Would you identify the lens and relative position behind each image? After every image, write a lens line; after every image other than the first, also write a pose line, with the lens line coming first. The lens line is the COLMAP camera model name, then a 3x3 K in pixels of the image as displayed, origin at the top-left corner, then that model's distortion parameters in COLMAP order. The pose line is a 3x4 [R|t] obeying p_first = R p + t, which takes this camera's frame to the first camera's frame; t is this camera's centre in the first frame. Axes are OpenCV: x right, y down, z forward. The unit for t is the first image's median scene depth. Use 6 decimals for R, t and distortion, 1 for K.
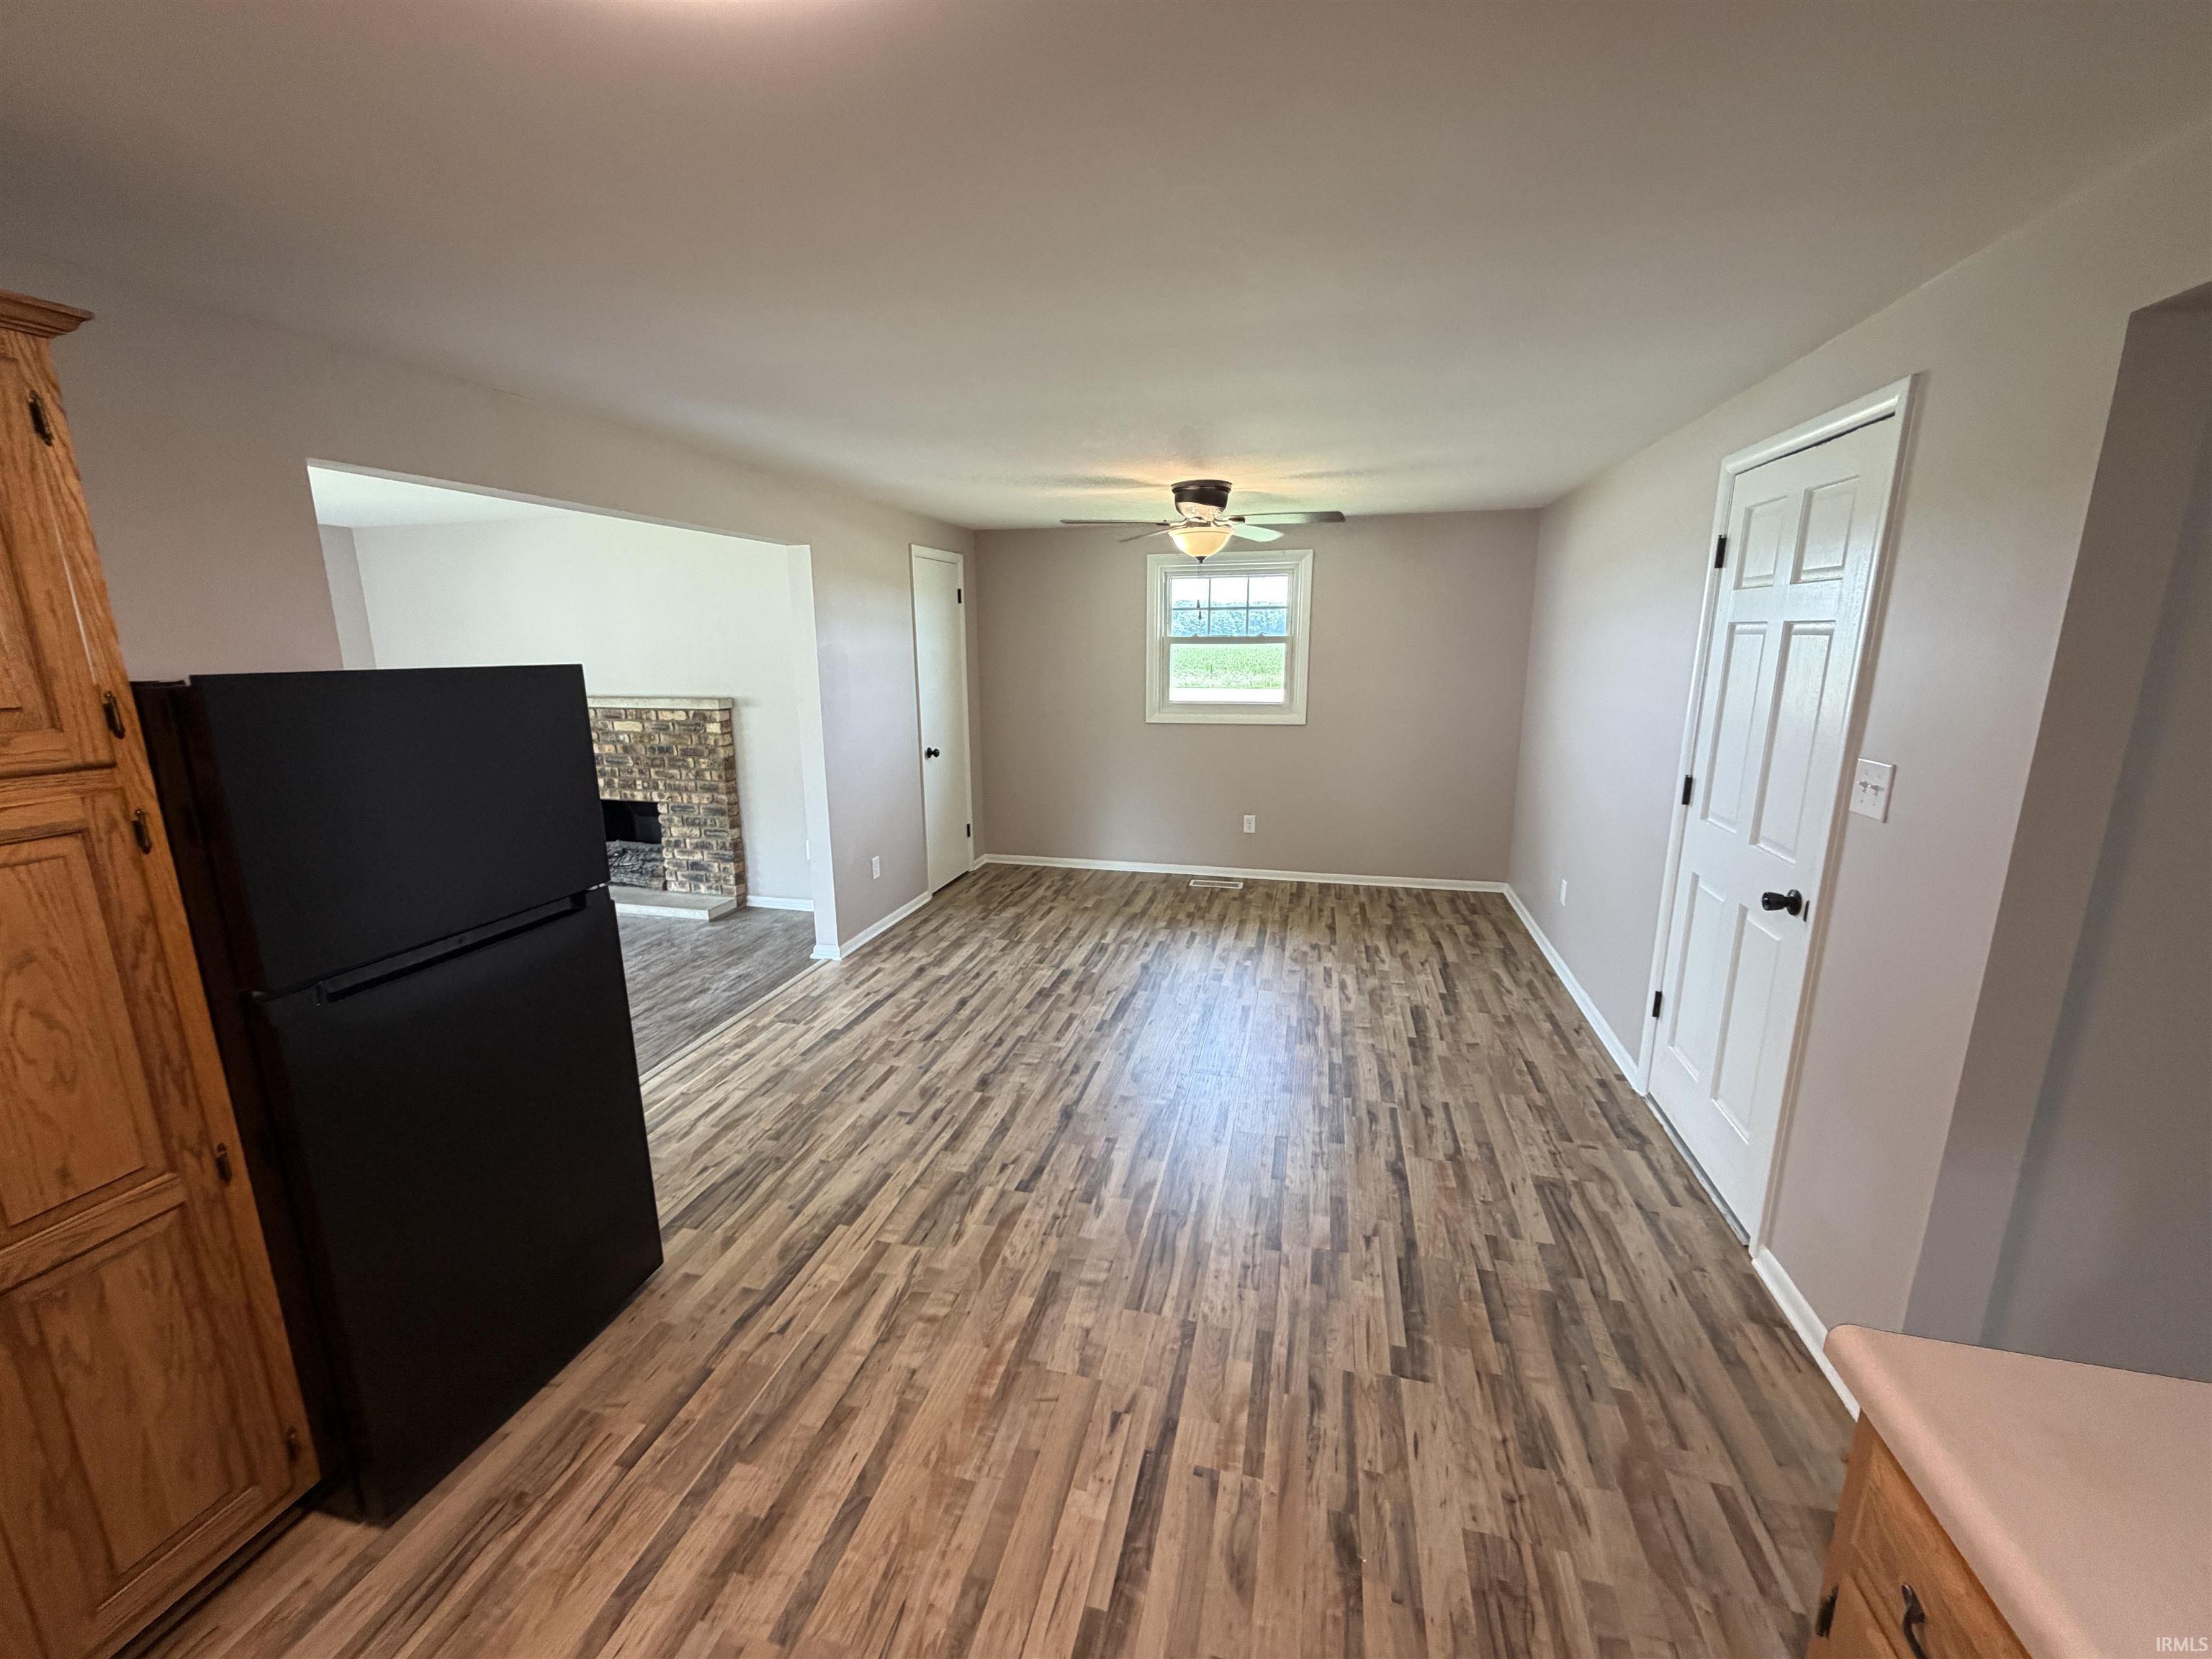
lens RADIAL K [[878.1, 0, 1098.5], [0, 878.1, 829.0], [0, 0, 1]] dist [-0.000829, -0.000805]
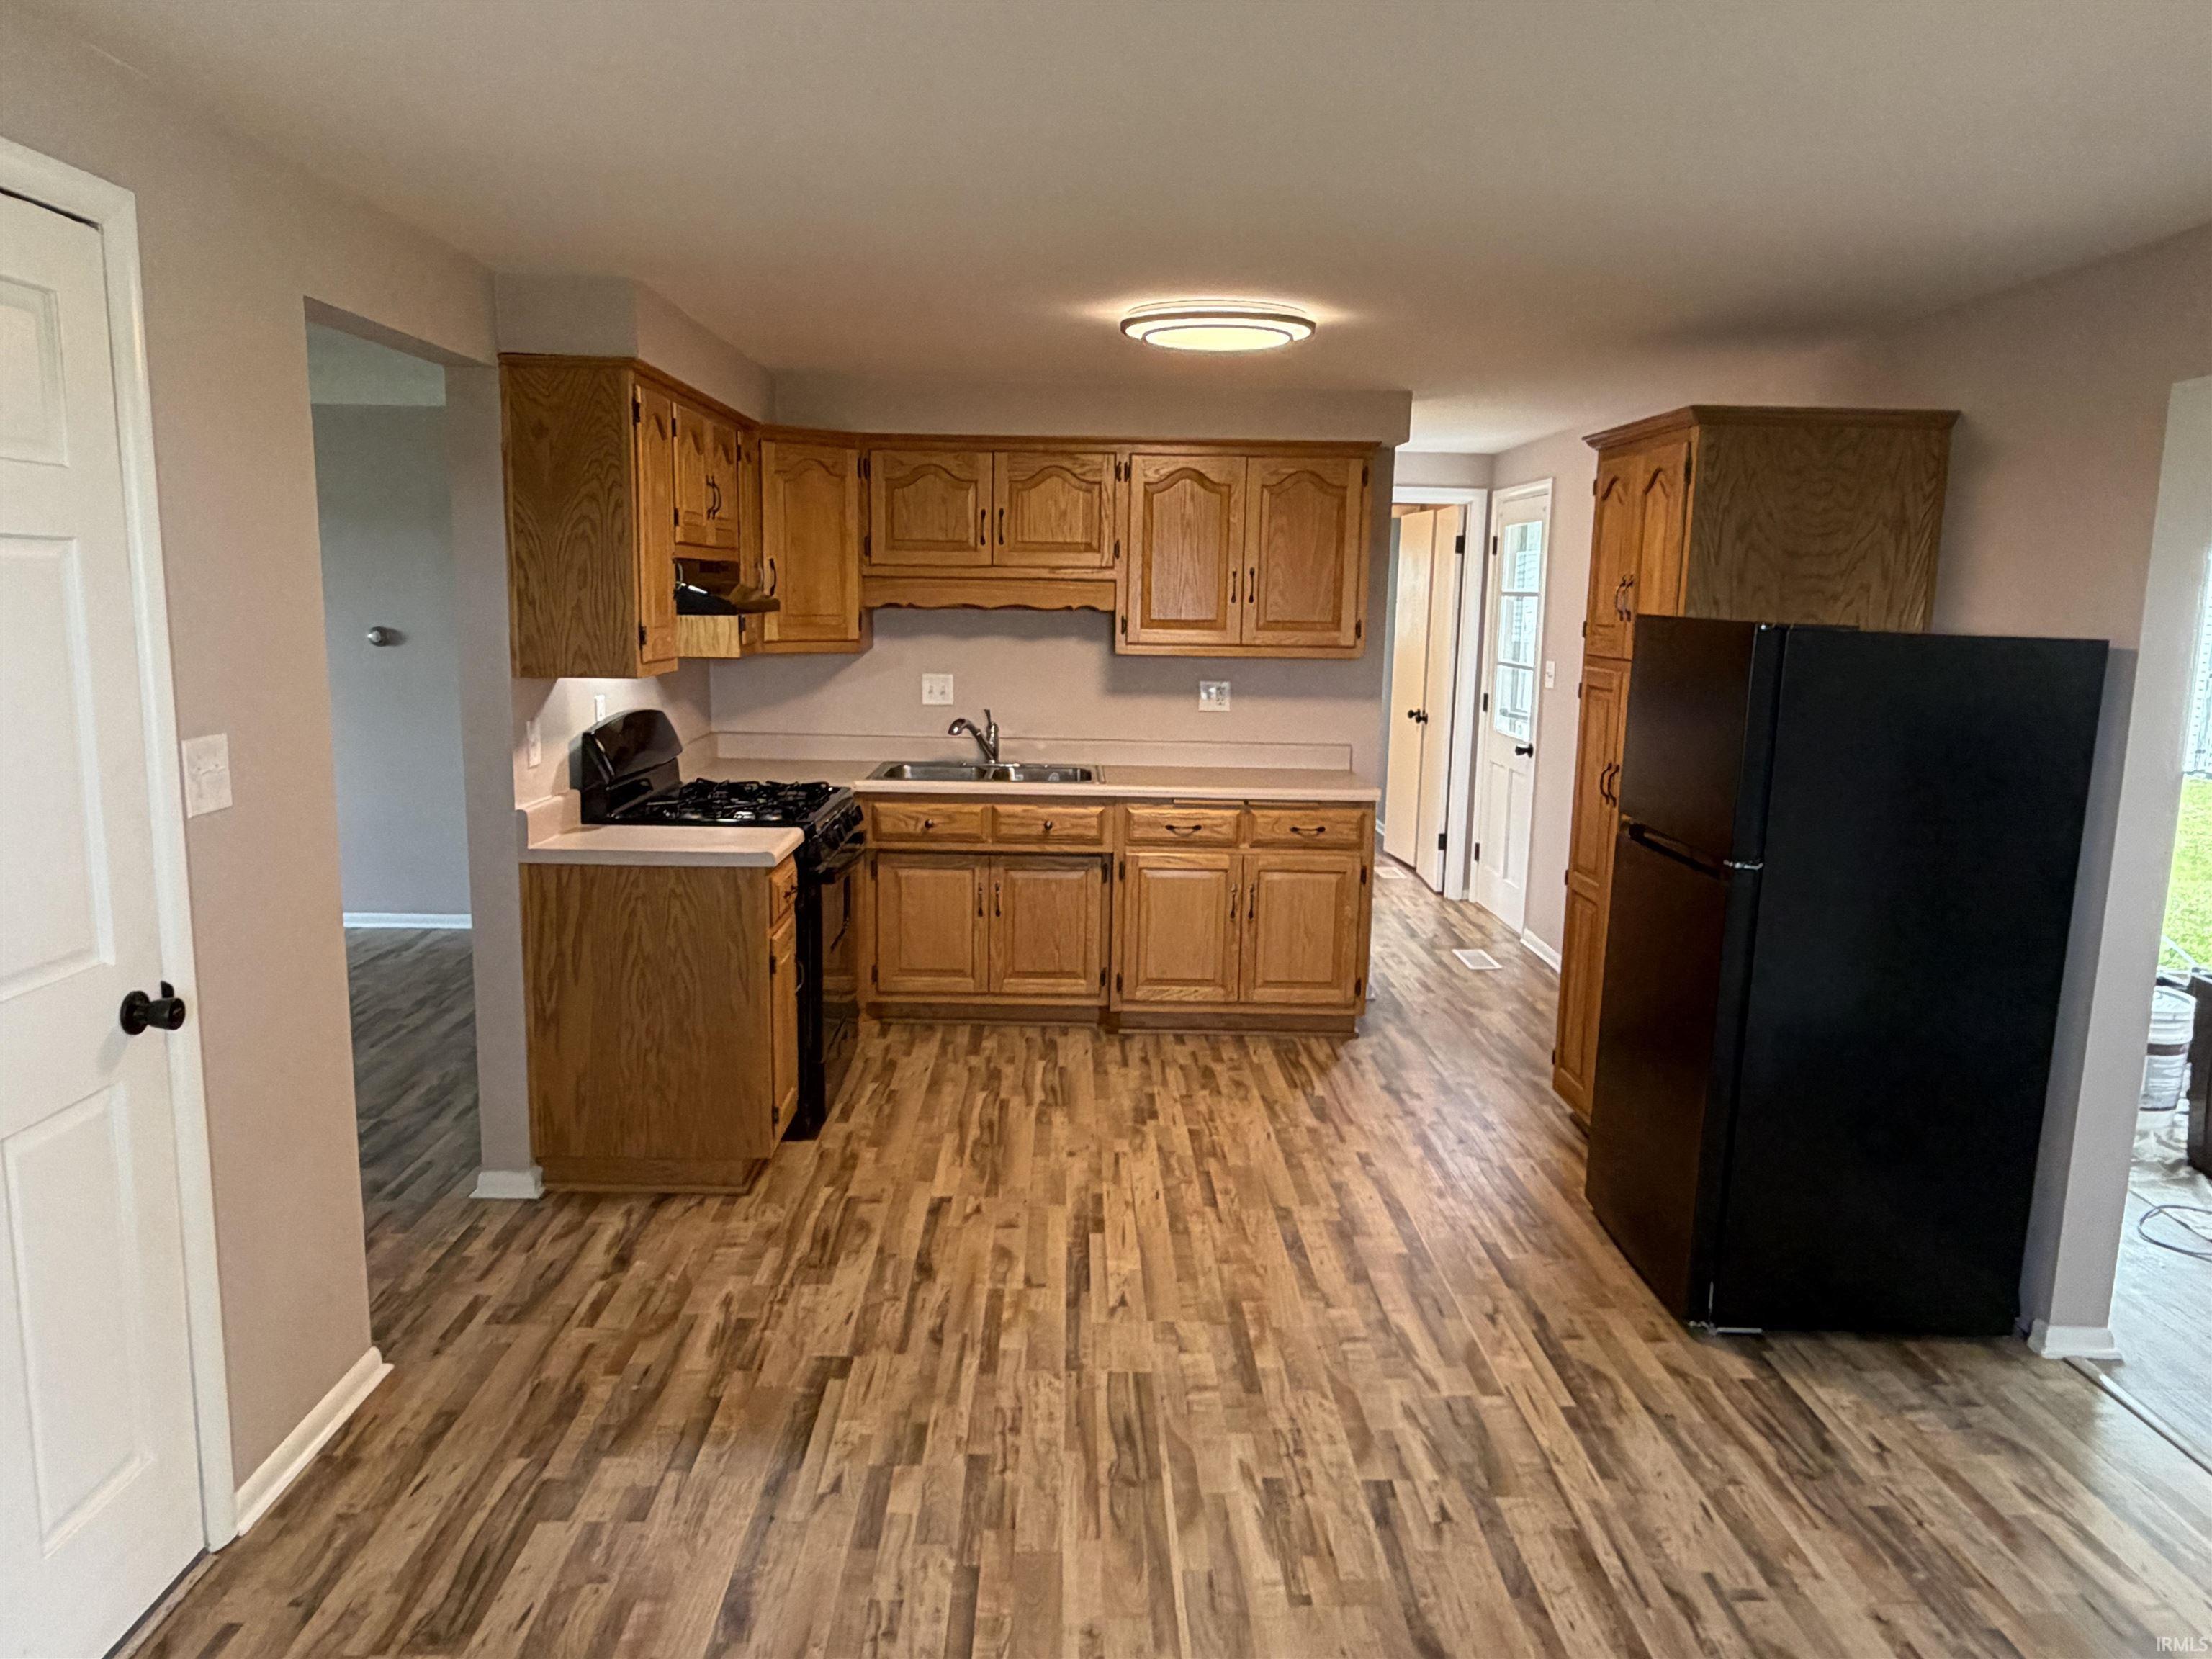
lens RADIAL K [[1505.8, 0, 1108.6], [0, 1505.8, 833.4], [0, 0, 1]] dist [0.004448, -0.001772]
pose [[-0.963163, 0.030830, -0.267145, 0.217700], [-0.070461, 0.929769, 0.361338, -0.225787], [0.259523, 0.366850, -0.893347, 1.033549]]
